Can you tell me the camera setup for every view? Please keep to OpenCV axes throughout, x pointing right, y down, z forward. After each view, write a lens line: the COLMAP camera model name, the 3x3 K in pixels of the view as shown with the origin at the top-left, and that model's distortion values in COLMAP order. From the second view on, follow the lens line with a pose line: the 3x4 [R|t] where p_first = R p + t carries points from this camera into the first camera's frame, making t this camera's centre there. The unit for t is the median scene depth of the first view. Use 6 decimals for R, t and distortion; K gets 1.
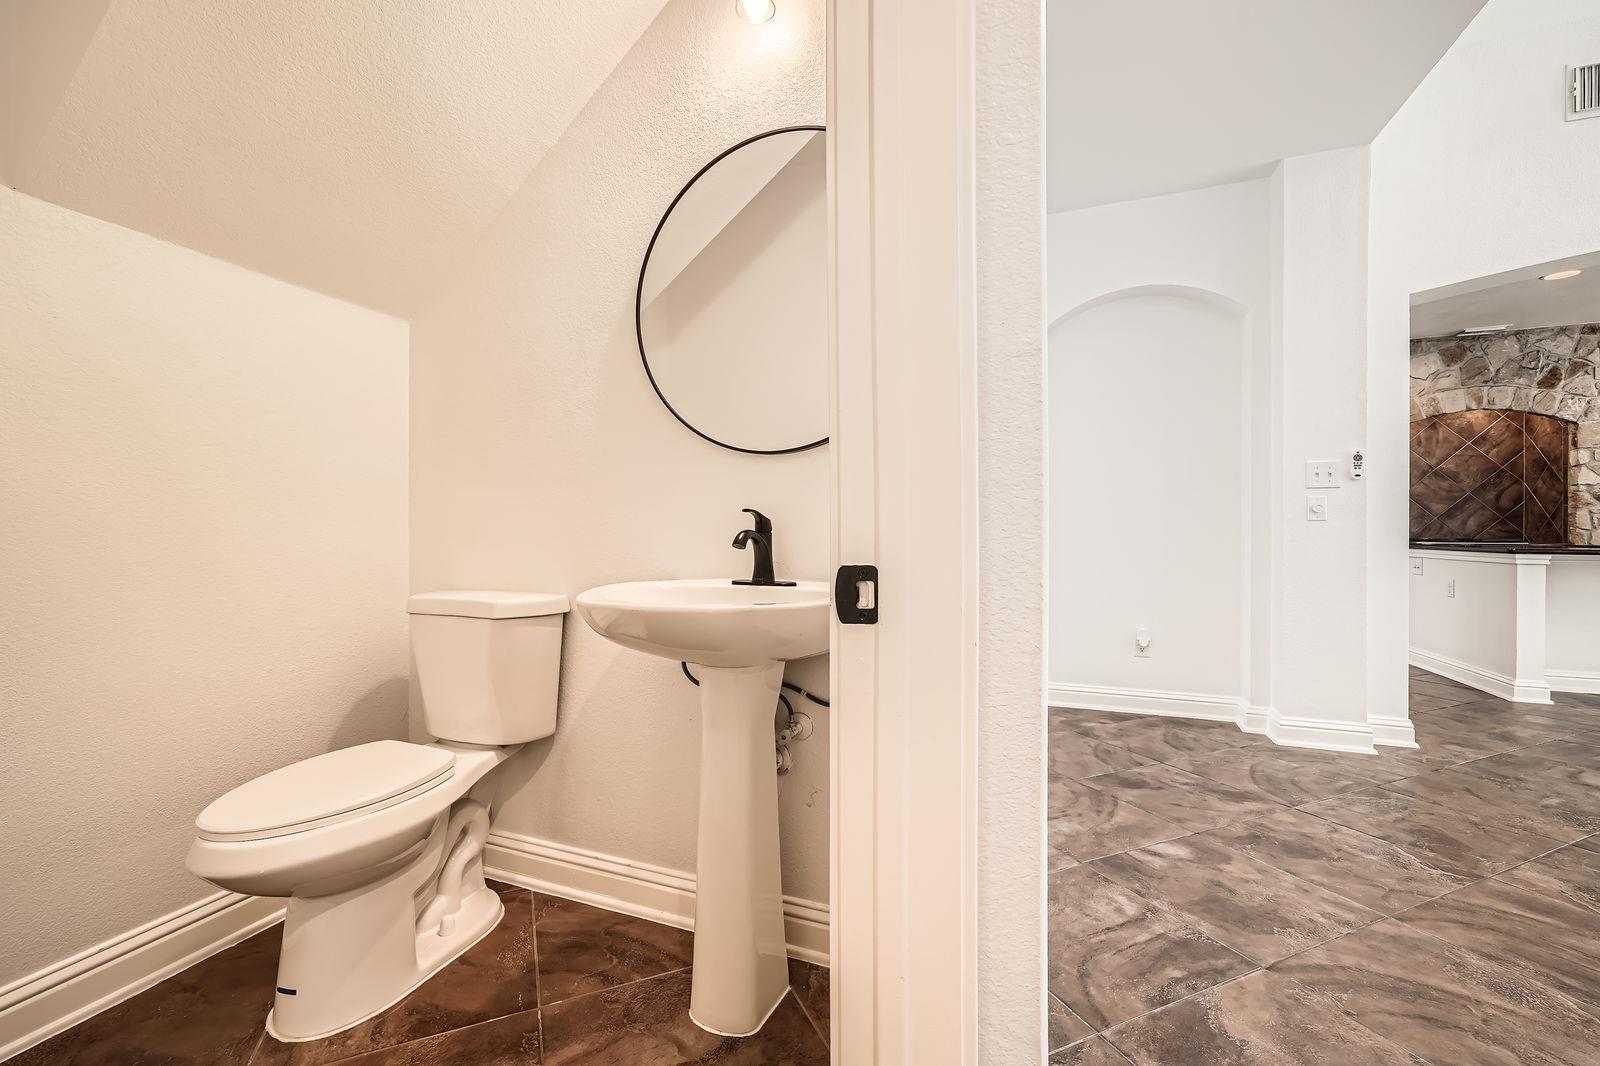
lens RADIAL K [[639.8, 0, 782.9], [0, 639.8, 524.6], [0, 0, 1]] dist [-0.016514, 0.004762]
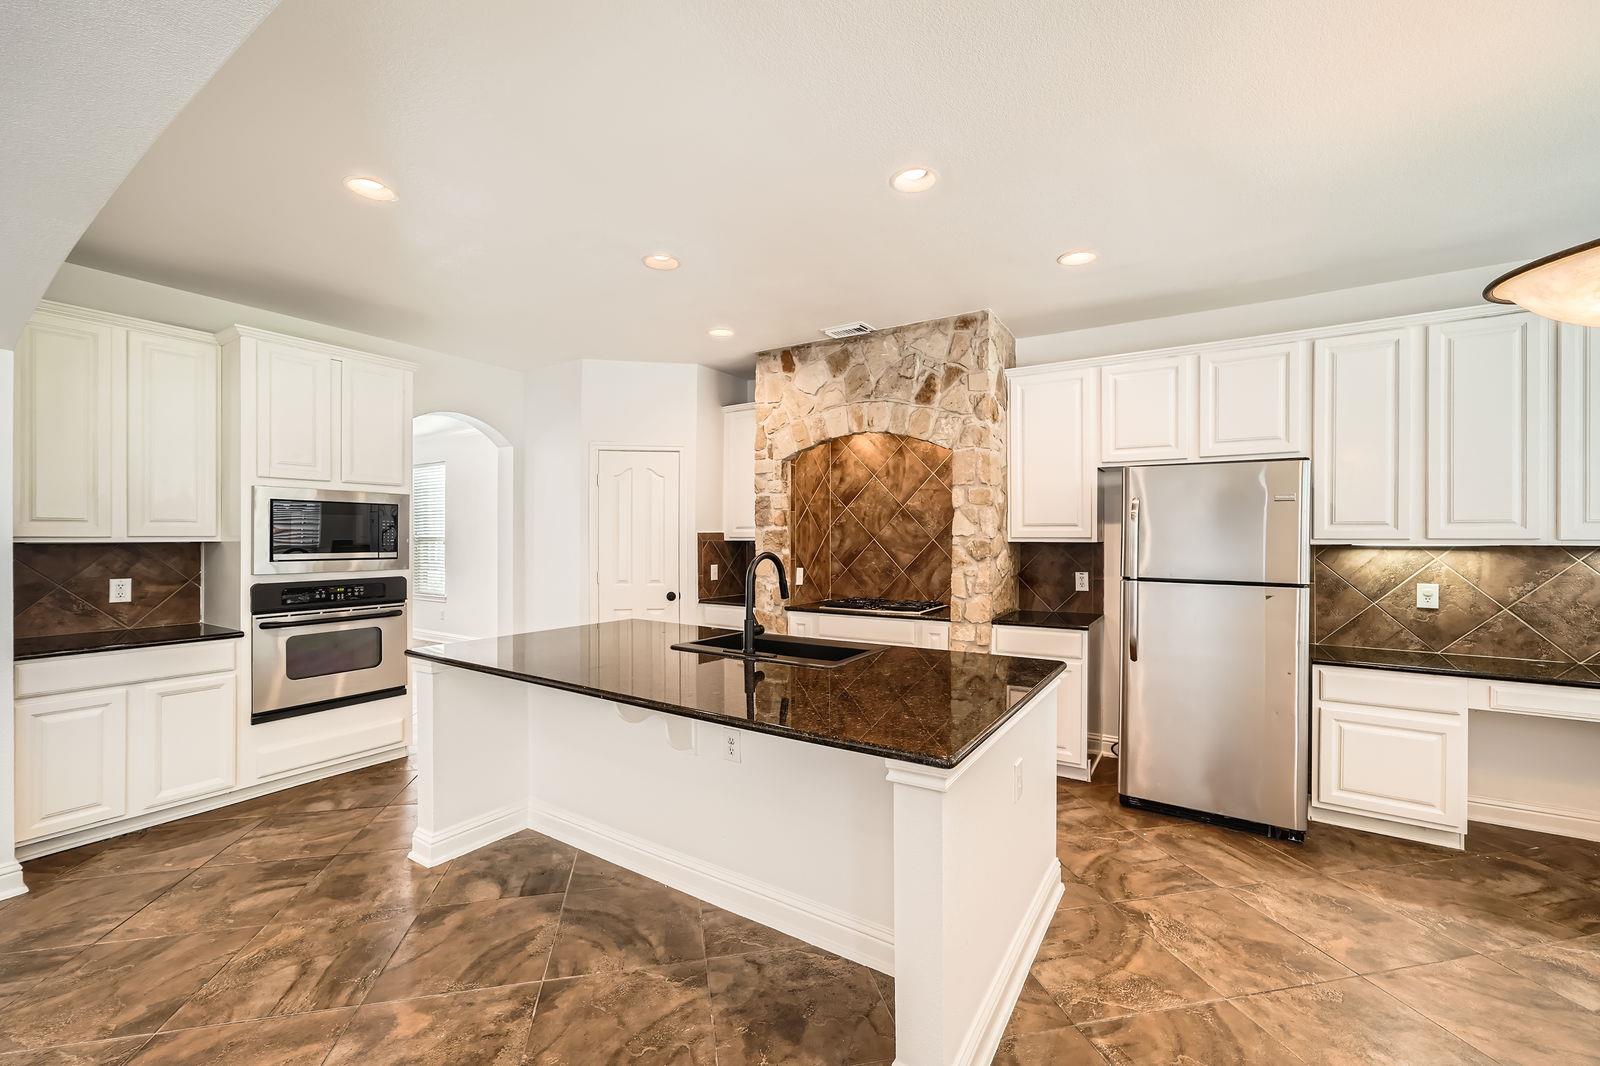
lens RADIAL K [[639.8, 0, 815.7], [0, 639.8, 532.0], [0, 0, 1]] dist [-0.016514, 0.004762]
pose [[0.988656, 0.001969, -0.150184, 1.175653], [-0.001812, 0.999998, 0.001185, -0.065783], [0.150186, -0.000899, 0.988657, 0.237429]]
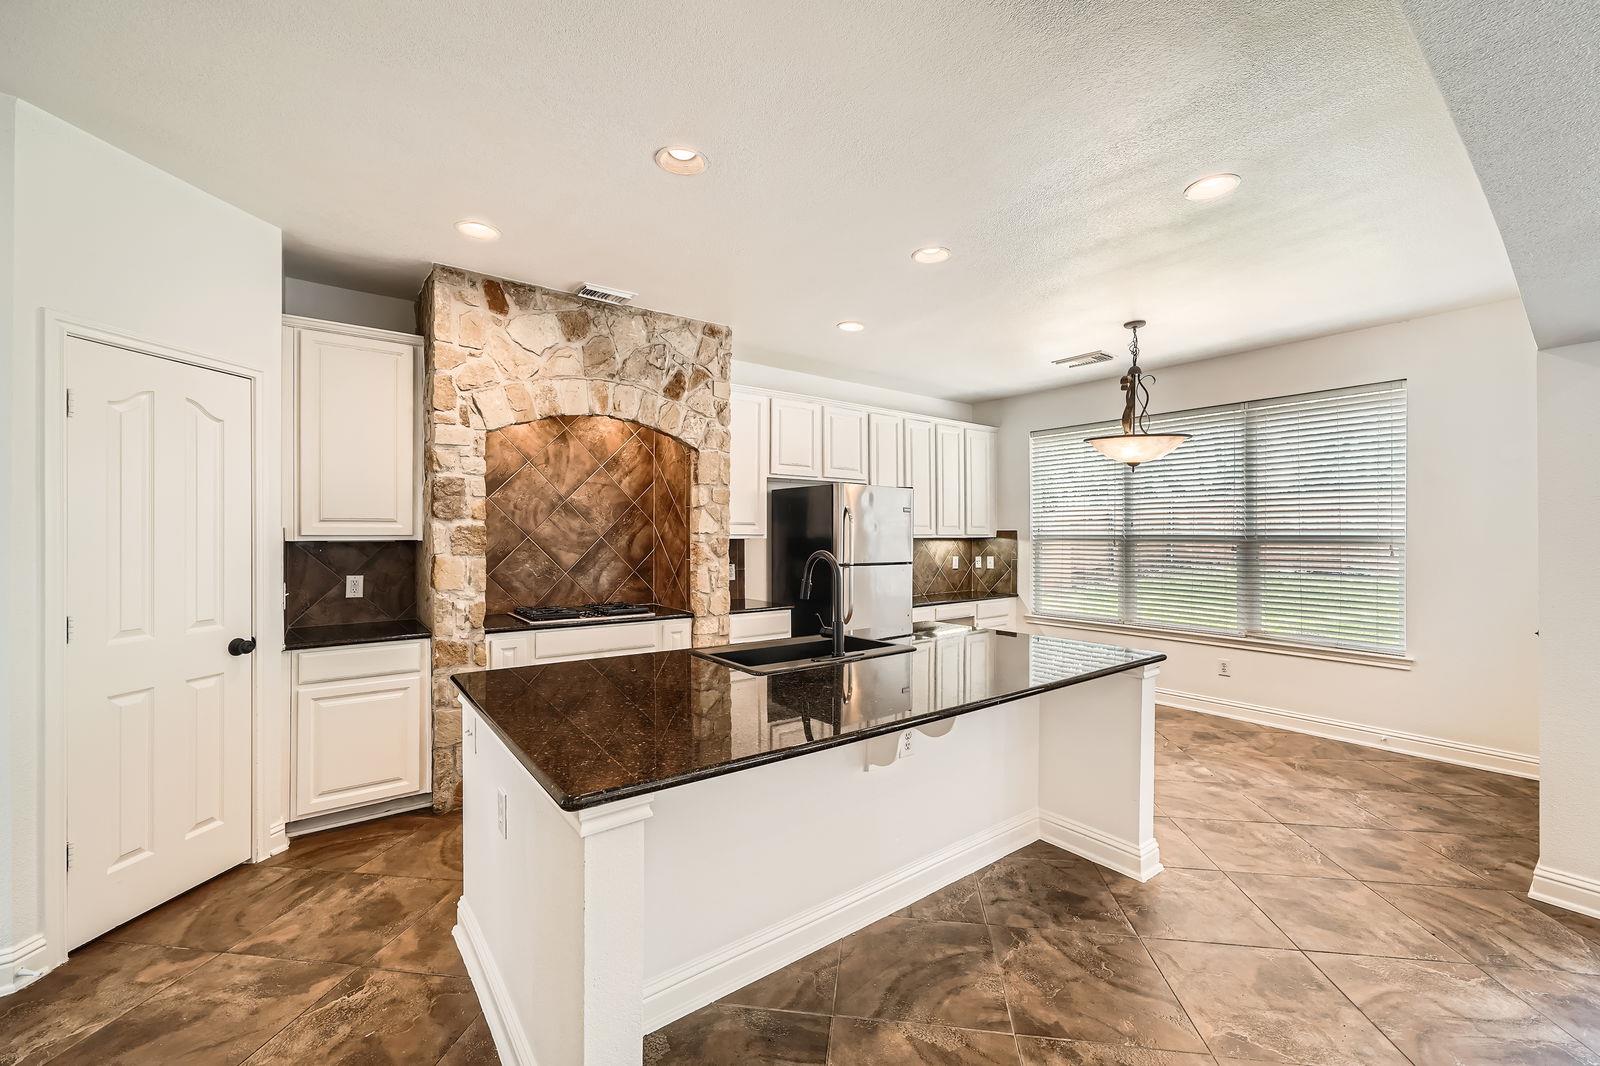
lens RADIAL K [[639.8, 0, 787.4], [0, 639.8, 525.5], [0, 0, 1]] dist [-0.016514, 0.004762]
pose [[0.508074, 0.004159, 0.861303, 0.634969], [-0.003292, 0.999990, -0.002887, -0.067874], [-0.861307, -0.001368, 0.508083, 0.503572]]
